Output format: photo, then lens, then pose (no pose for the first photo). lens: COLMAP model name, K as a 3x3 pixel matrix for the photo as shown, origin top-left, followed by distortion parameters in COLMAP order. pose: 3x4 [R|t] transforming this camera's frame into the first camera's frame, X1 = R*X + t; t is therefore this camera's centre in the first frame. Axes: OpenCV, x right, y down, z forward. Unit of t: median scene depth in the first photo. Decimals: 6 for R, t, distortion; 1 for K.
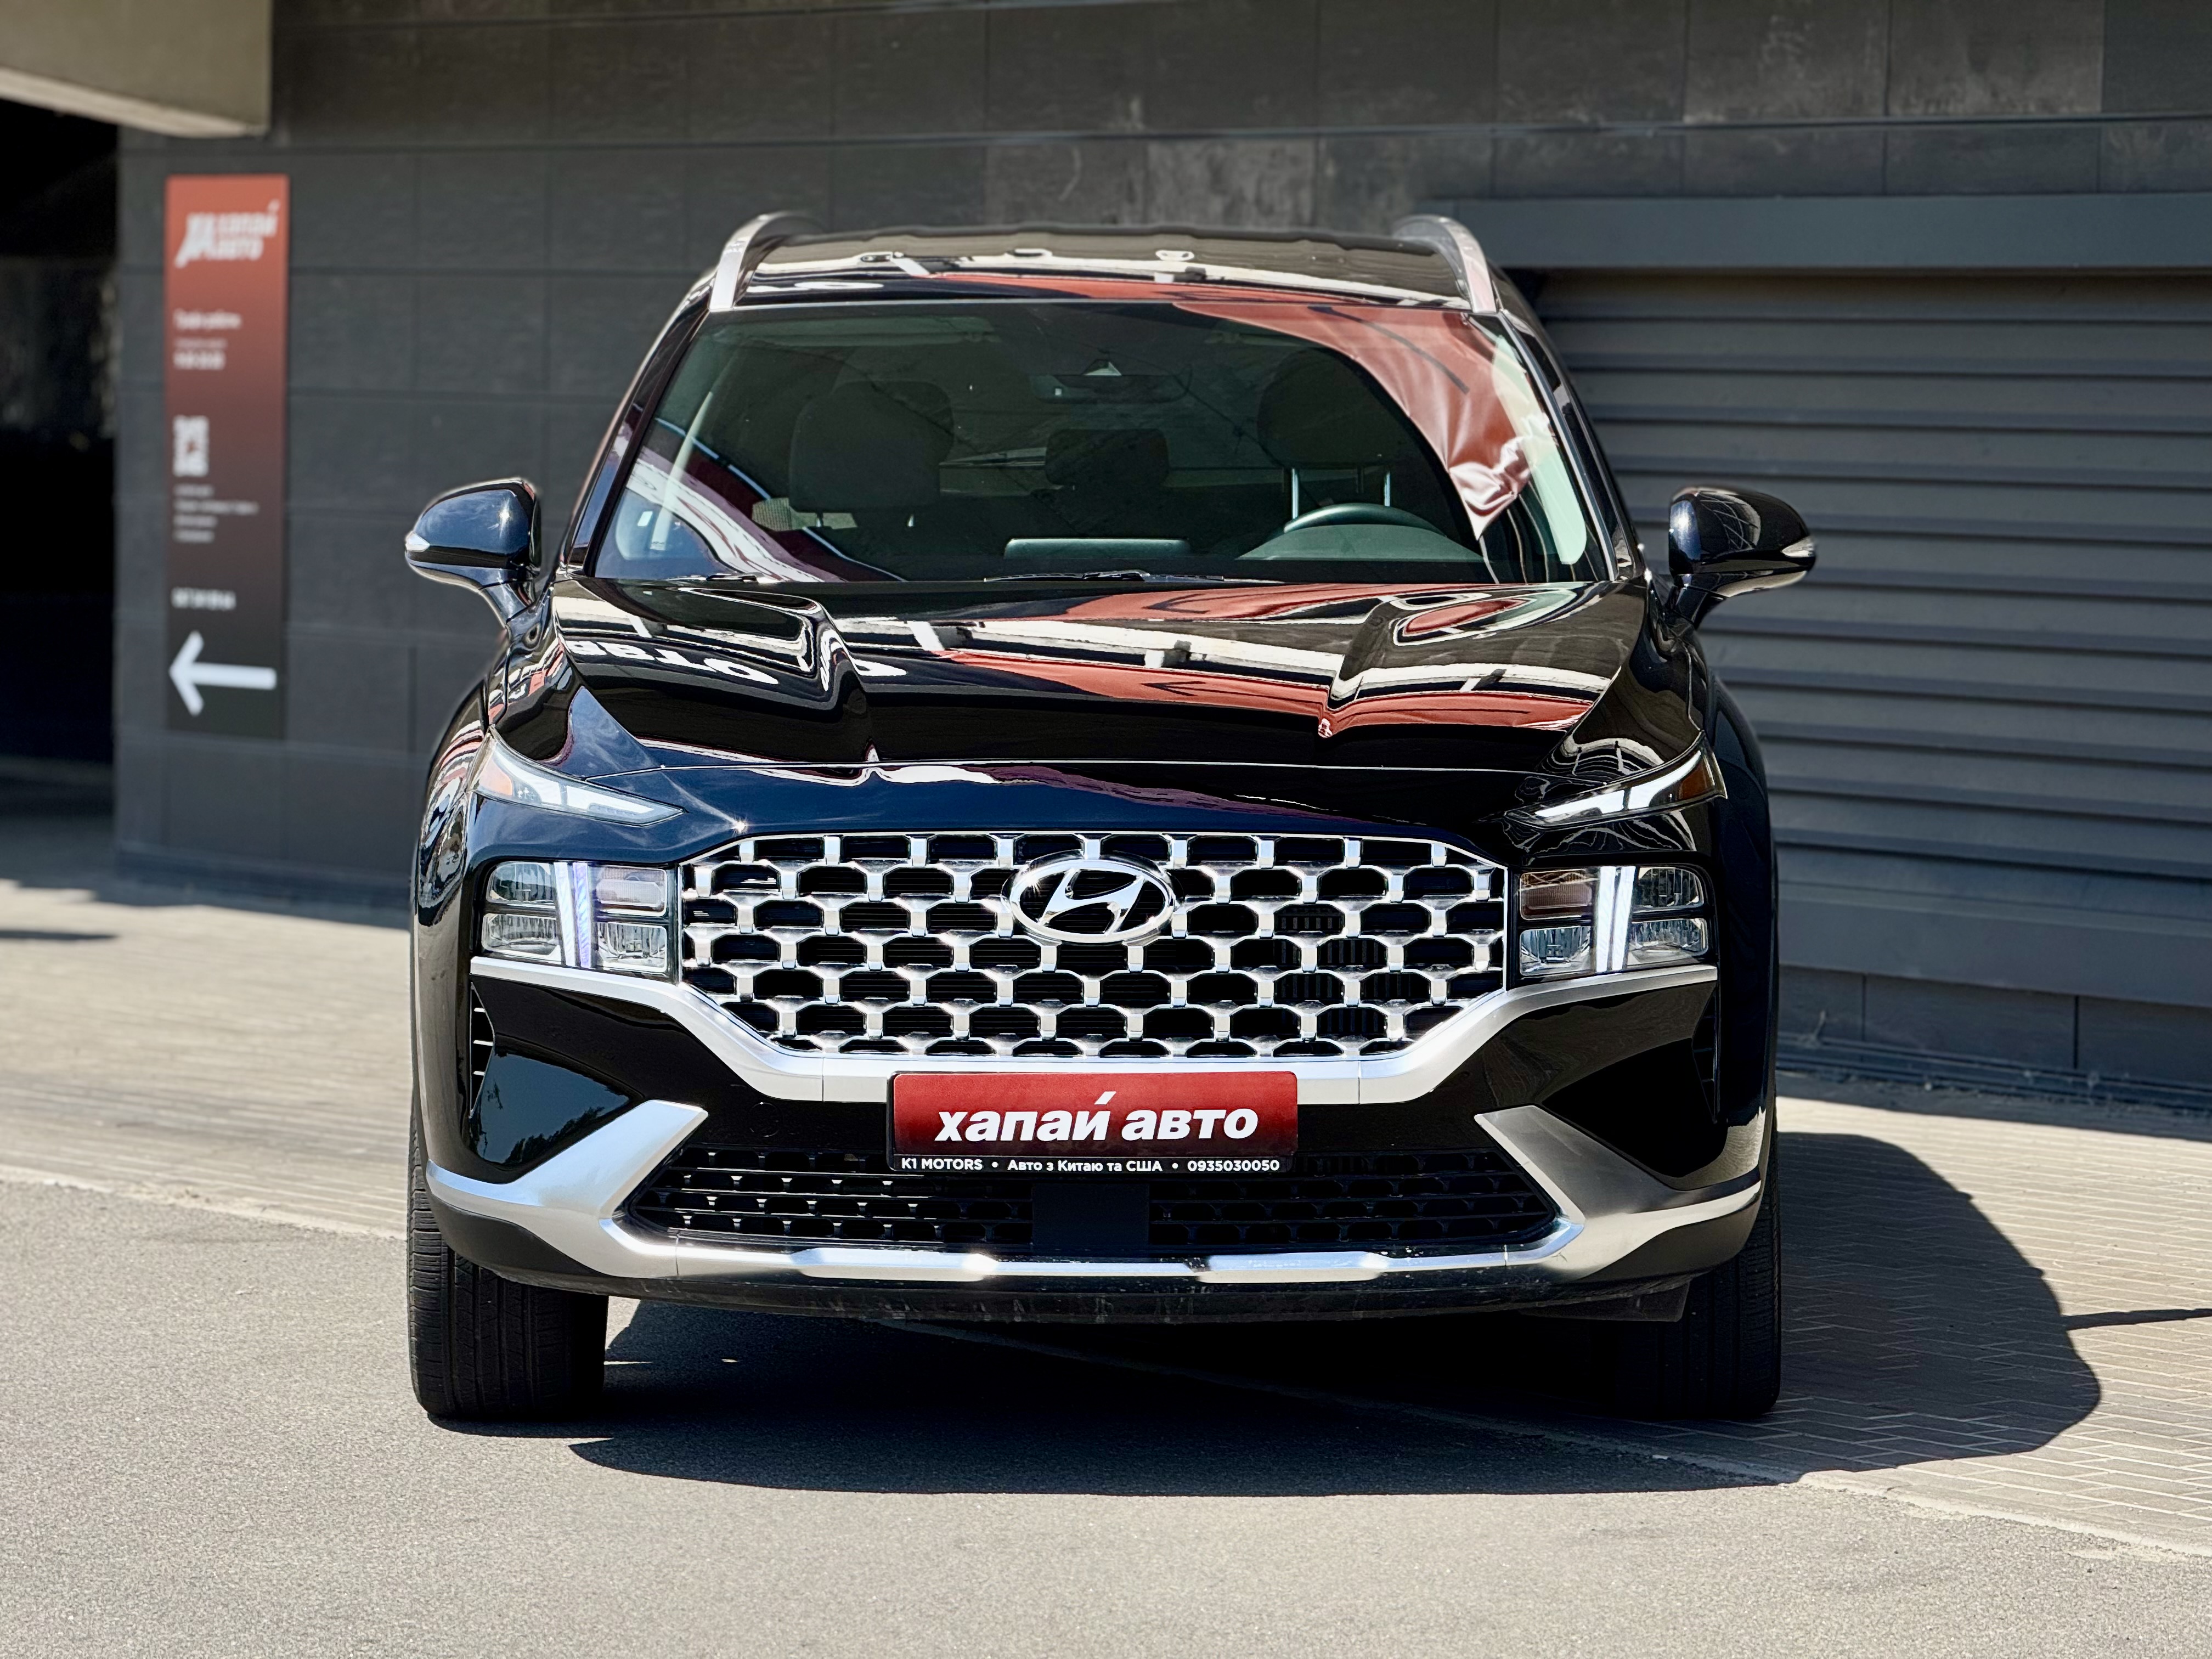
lens RADIAL K [[7623.8, 0, 1106.0], [0, 7623.8, 829.5], [0, 0, 1]] dist [0.084886, 2.101494]
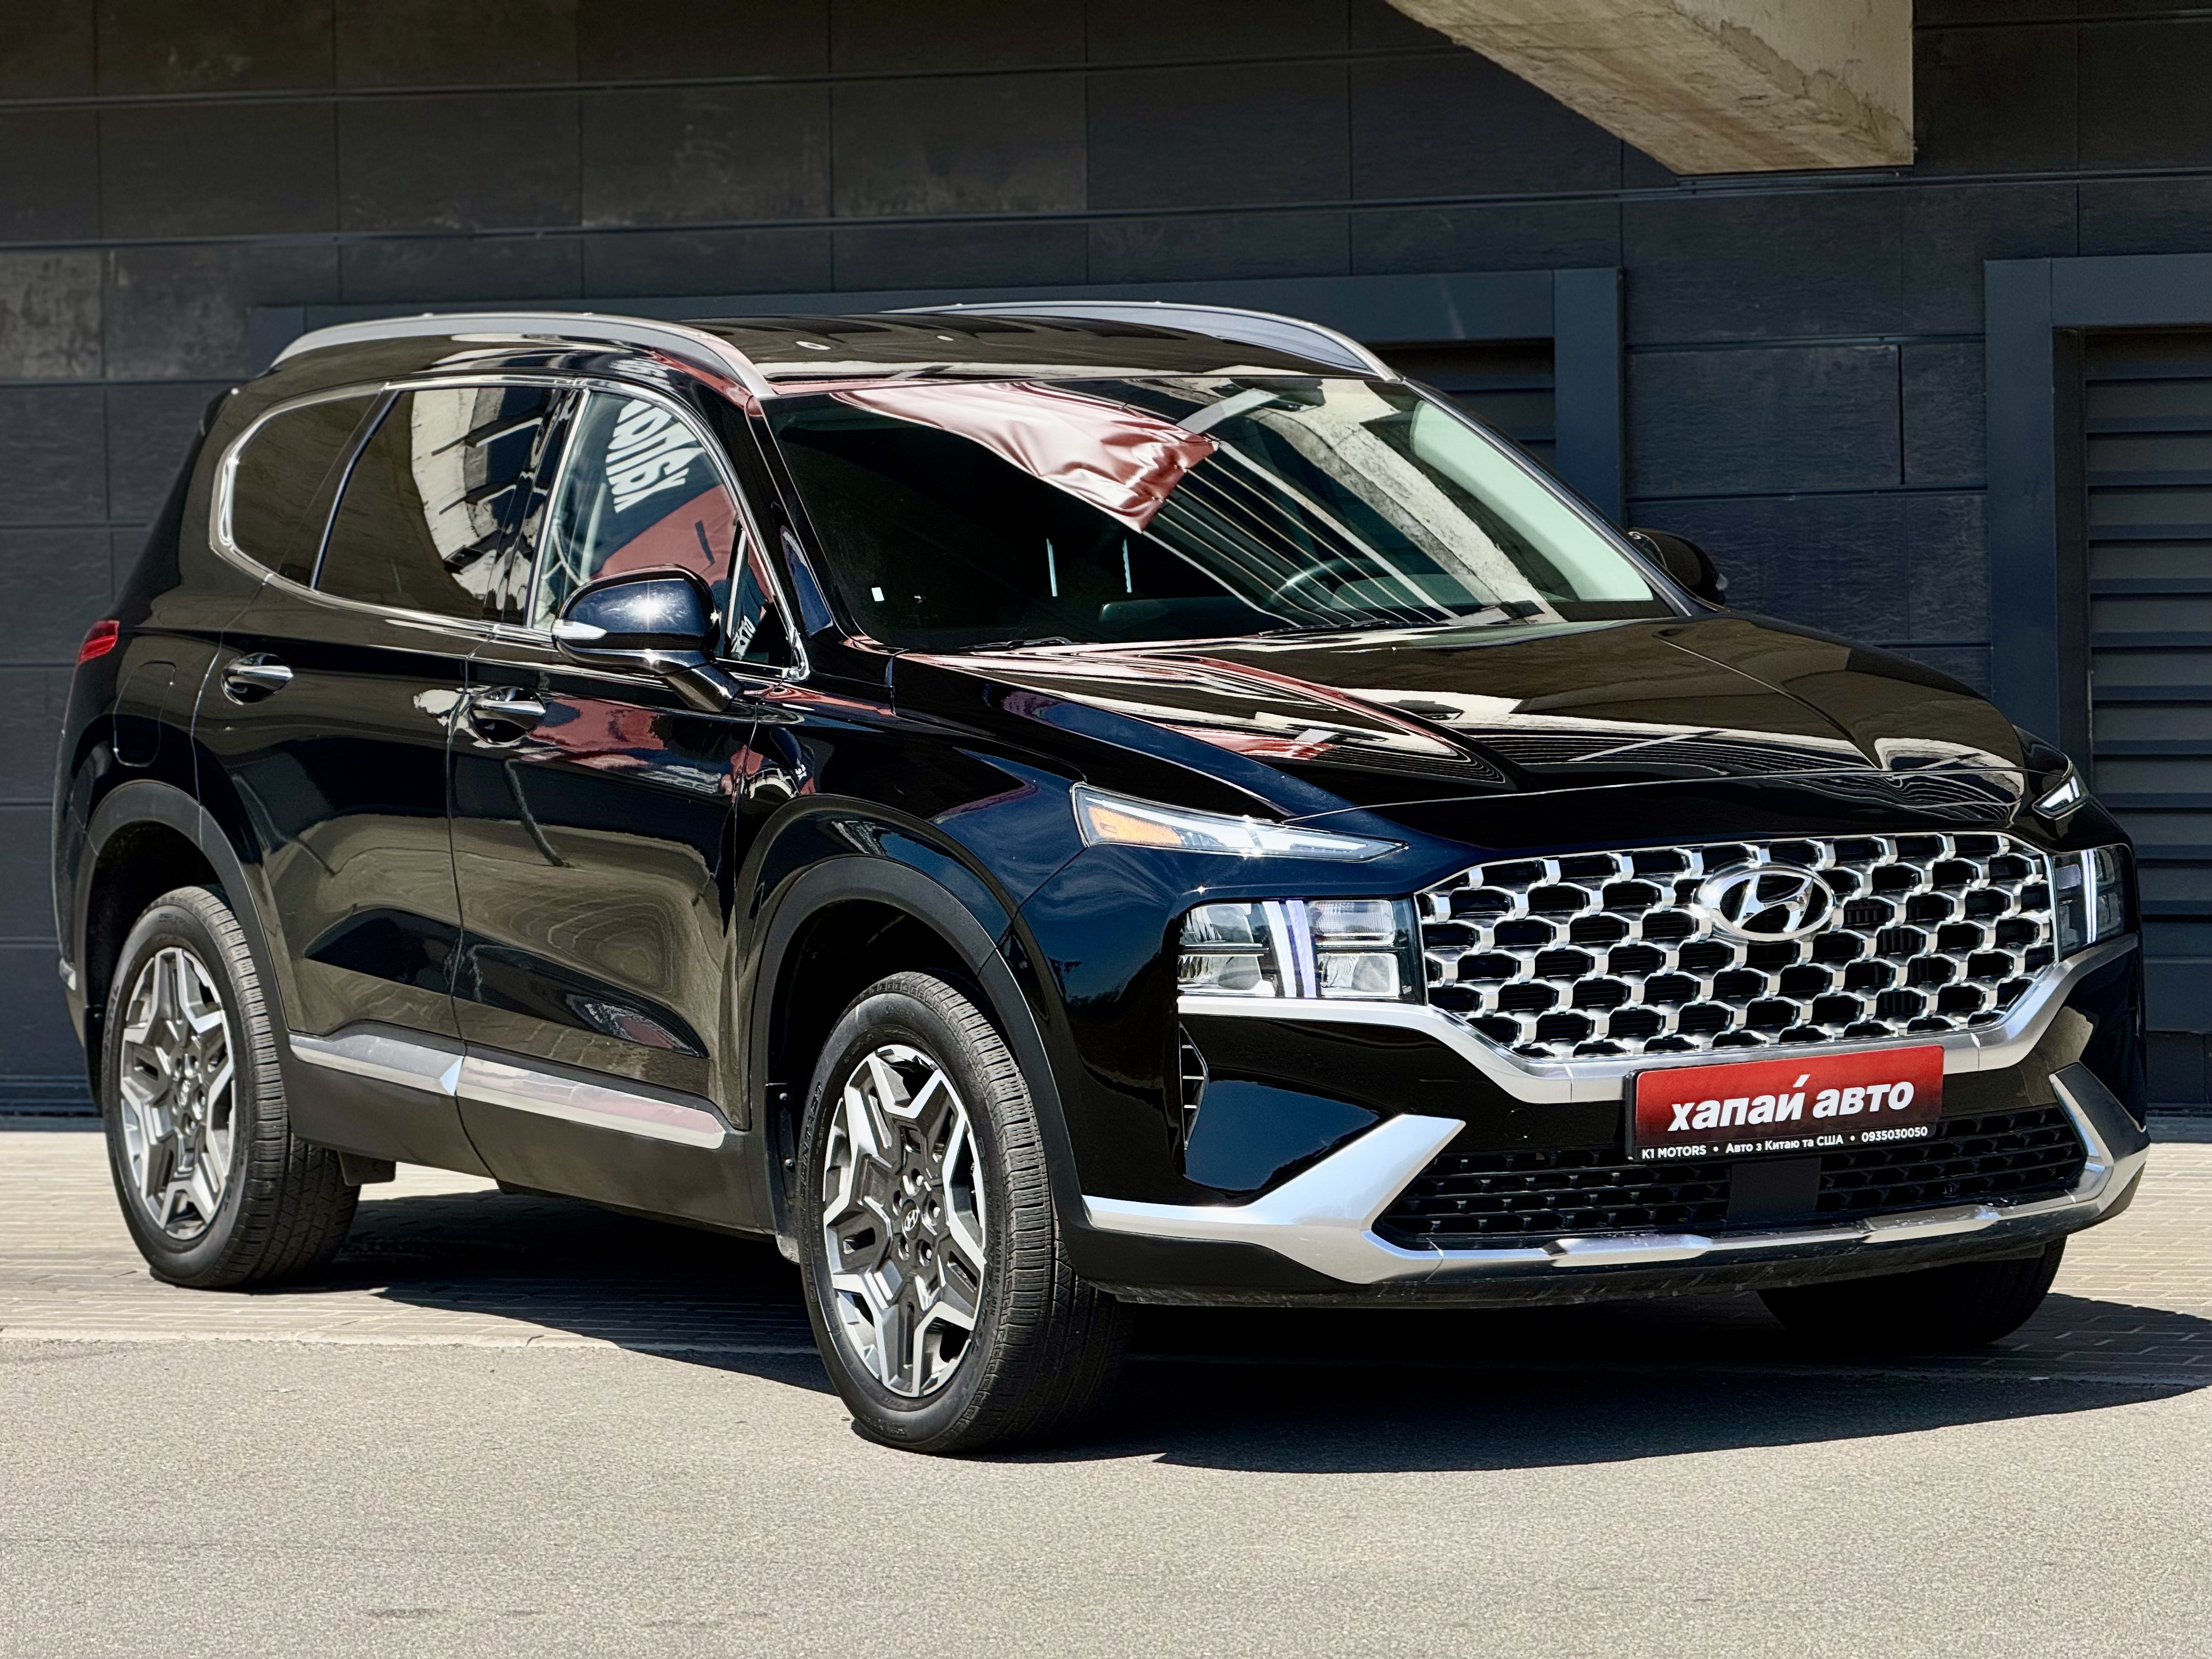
lens RADIAL K [[7623.8, 0, 1106.0], [0, 7623.8, 829.5], [0, 0, 1]] dist [0.084886, 2.101494]
pose [[0.870895, -0.053416, 0.488558, -0.617774], [0.062713, 0.998028, -0.002671, -0.004316], [-0.487452, 0.032965, 0.872527, 0.085662]]
